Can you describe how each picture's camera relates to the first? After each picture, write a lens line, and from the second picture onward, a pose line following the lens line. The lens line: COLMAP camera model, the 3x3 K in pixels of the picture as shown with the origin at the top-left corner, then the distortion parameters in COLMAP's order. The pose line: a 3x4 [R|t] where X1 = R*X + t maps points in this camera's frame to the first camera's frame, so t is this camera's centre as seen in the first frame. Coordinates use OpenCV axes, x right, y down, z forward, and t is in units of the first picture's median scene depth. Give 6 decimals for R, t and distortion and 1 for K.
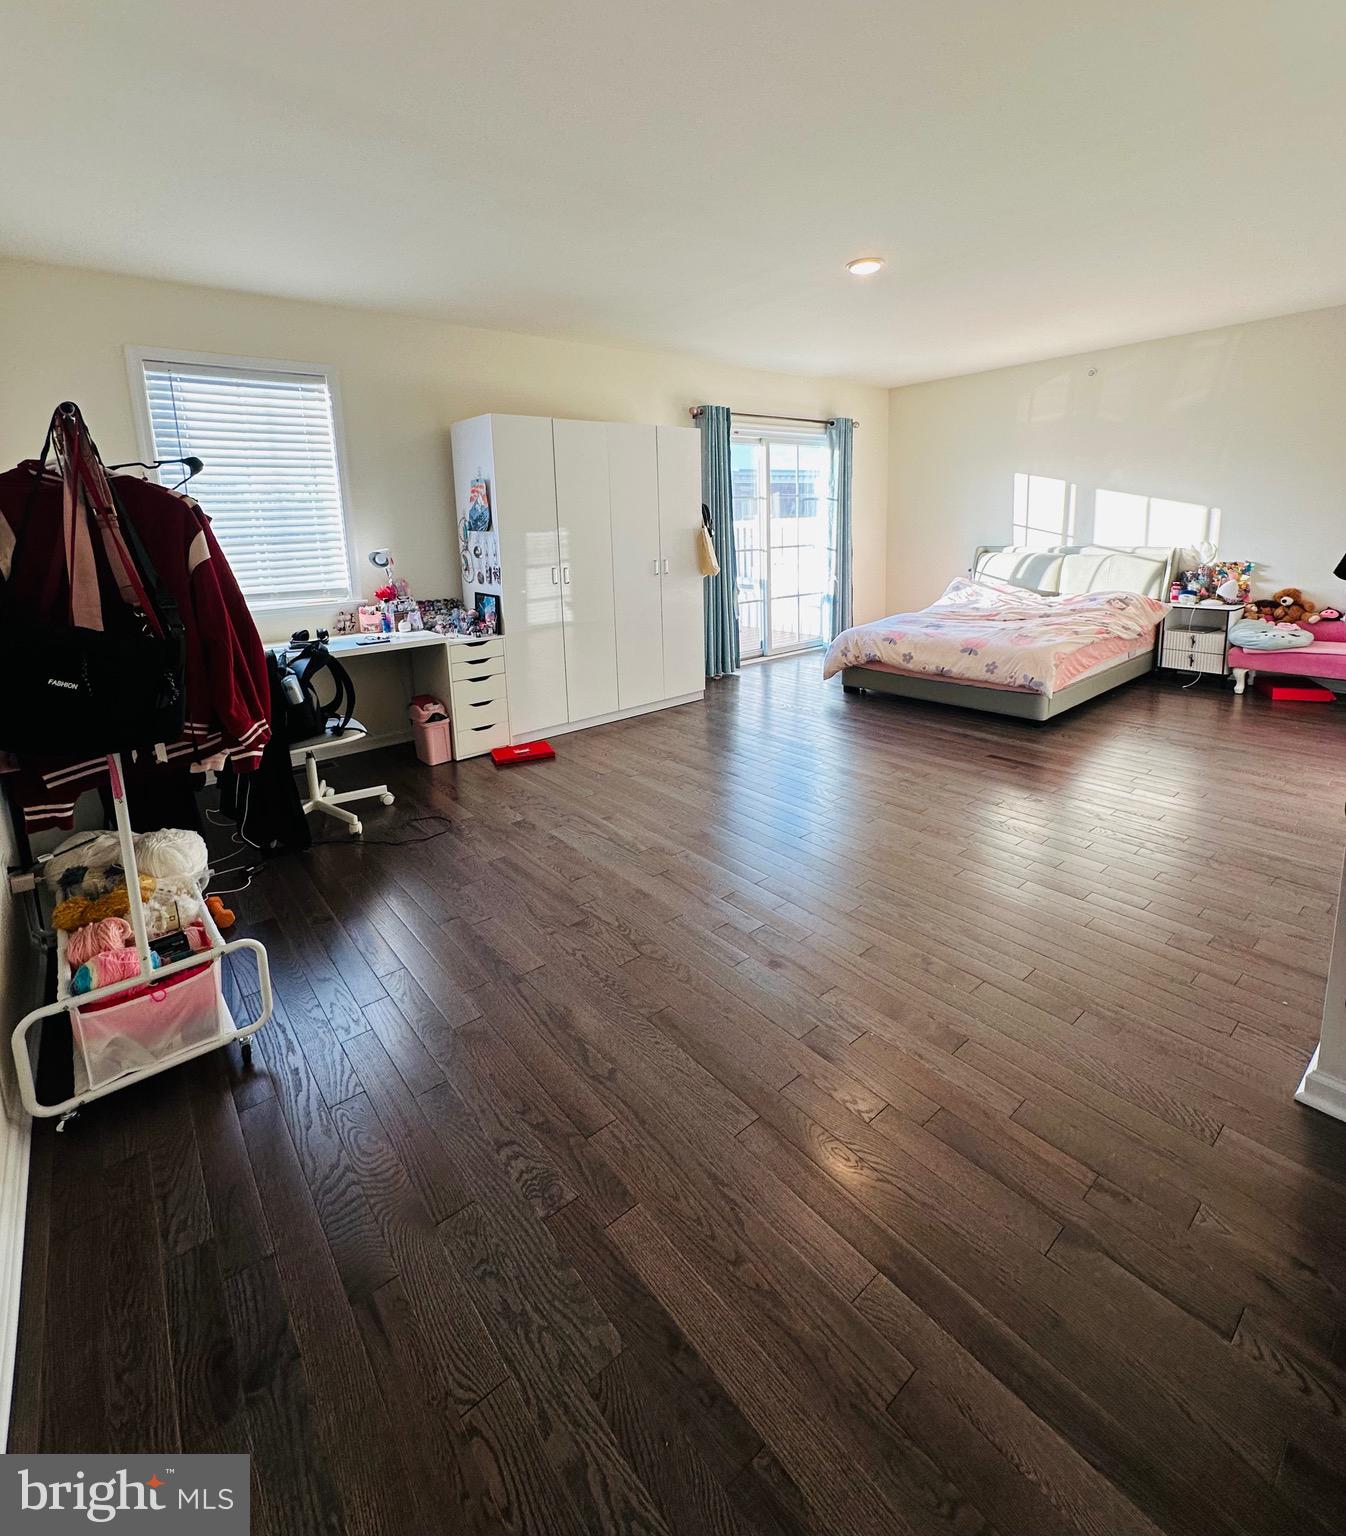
lens RADIAL K [[820.3, 0, 672.3], [0, 820.3, 766.5], [0, 0, 1]] dist [0.001796, -0.001757]
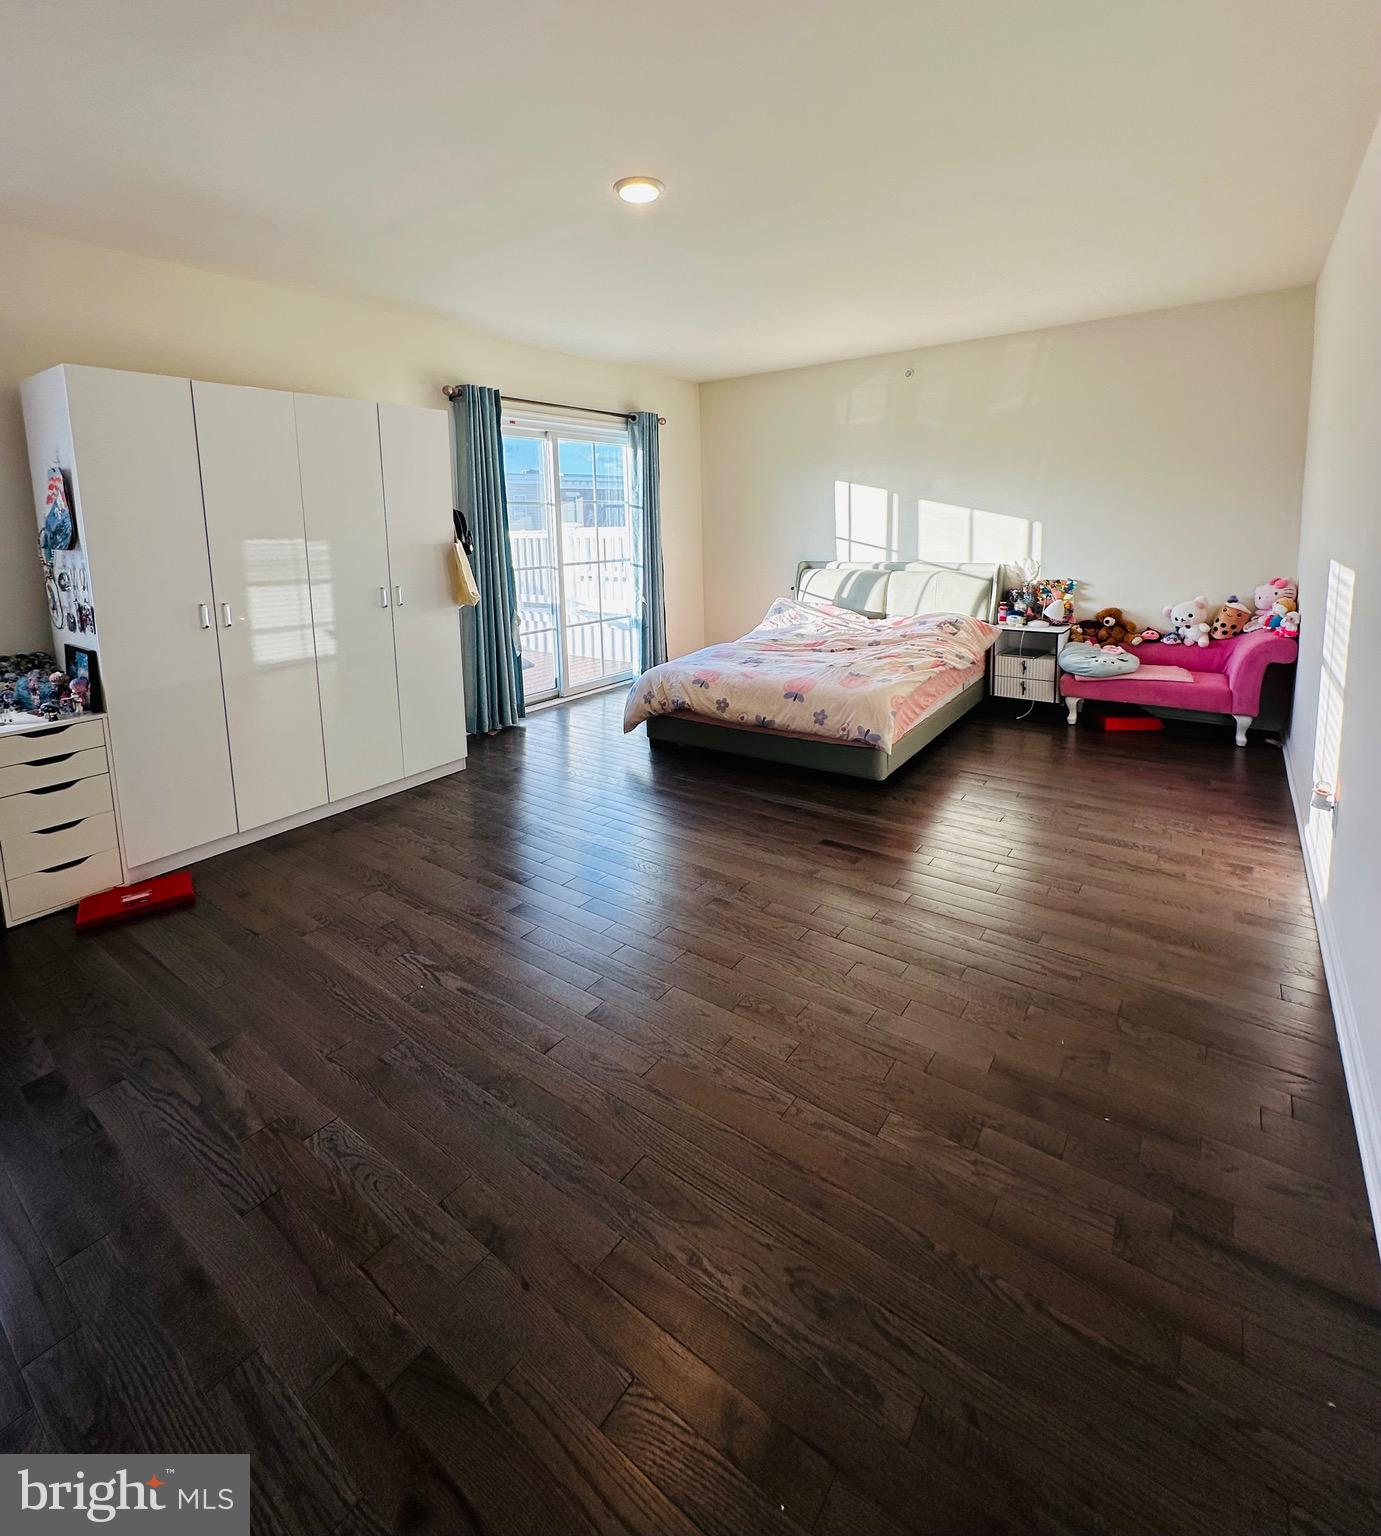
lens RADIAL K [[714.7, 0, 690.3], [0, 714.7, 769.5], [0, 0, 1]] dist [-0.001298, 0.000433]
pose [[0.980678, -0.055042, 0.187724, 0.105711], [0.047699, 0.997918, 0.043412, -0.090084], [-0.189723, -0.033618, 0.981262, 0.273572]]
